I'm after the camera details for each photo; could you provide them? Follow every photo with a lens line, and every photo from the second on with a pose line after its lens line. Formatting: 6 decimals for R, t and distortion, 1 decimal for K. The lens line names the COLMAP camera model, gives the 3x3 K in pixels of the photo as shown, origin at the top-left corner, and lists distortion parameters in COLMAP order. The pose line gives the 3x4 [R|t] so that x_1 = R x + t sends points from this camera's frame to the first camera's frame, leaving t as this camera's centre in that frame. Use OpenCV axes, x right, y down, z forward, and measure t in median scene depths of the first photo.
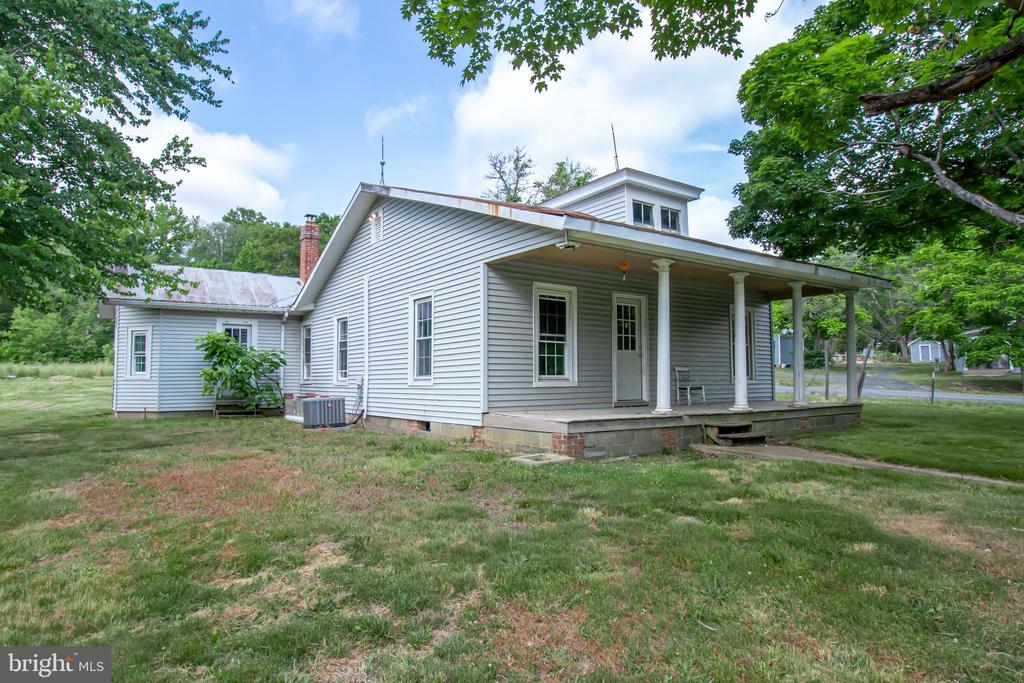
lens RADIAL K [[600.6, 0, 501.4], [0, 600.6, 344.2], [0, 0, 1]] dist [-0.004568, -0.001937]
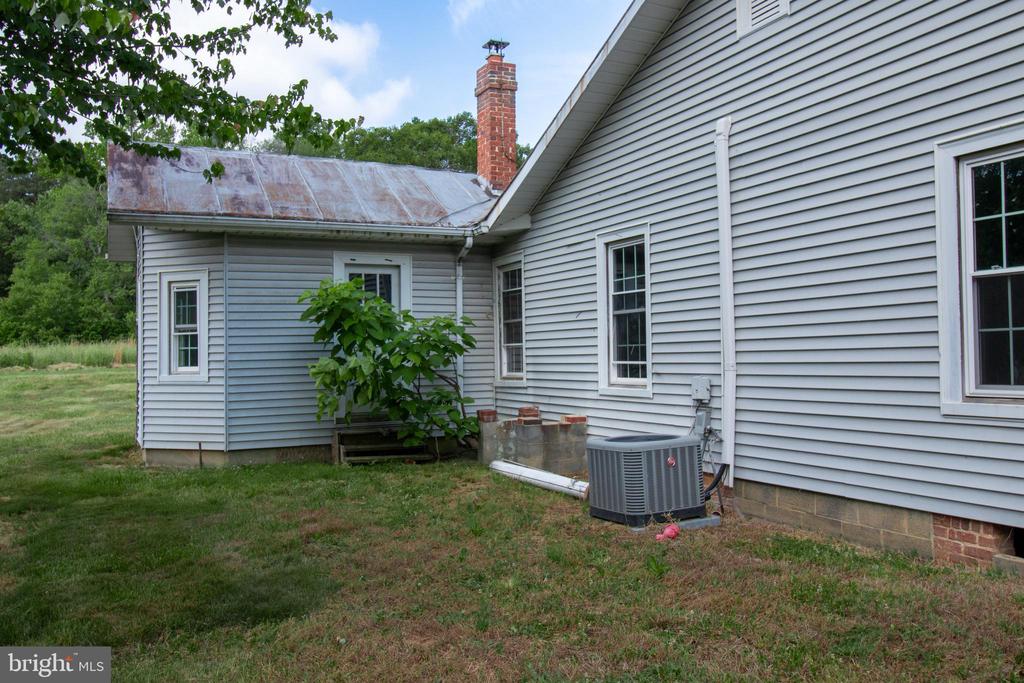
lens RADIAL K [[818.1, 0, 511.8], [0, 818.1, 334.4], [0, 0, 1]] dist [0.016361, 0.004806]
pose [[0.988488, -0.013831, -0.150664, -0.256186], [0.018881, 0.999305, 0.032136, 0.004097], [0.150115, -0.034611, 0.988063, 0.405675]]
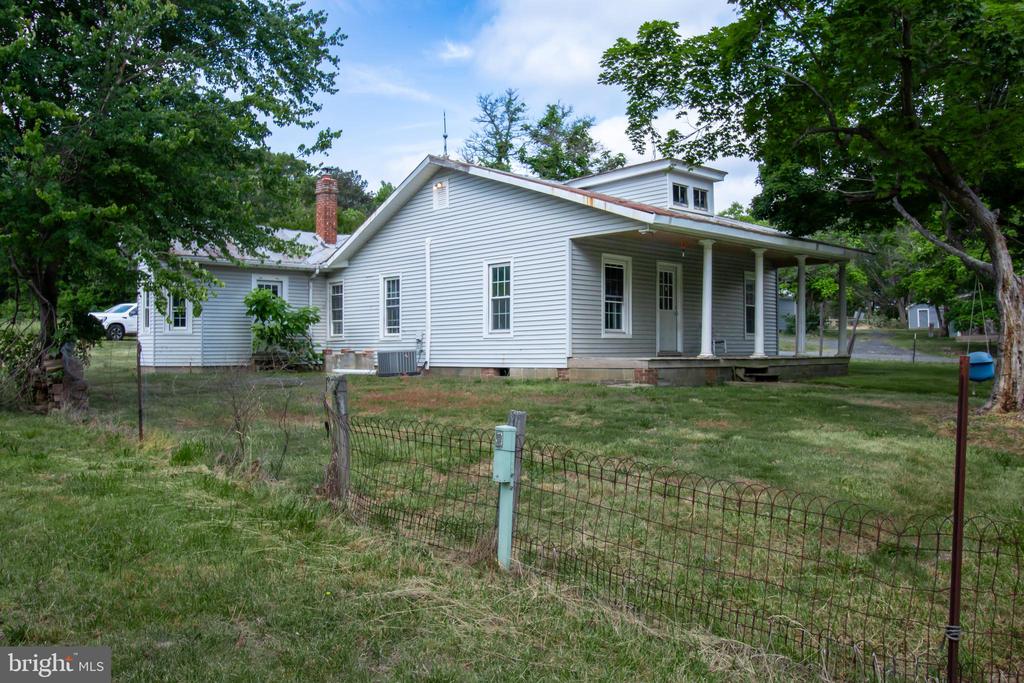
lens RADIAL K [[818.1, 0, 511.8], [0, 818.1, 334.4], [0, 0, 1]] dist [0.016361, 0.004806]
pose [[0.990190, 0.005568, 0.139618, -0.254800], [-0.010764, 0.999276, 0.036488, 0.002706], [-0.139313, -0.037633, 0.989533, -0.452506]]
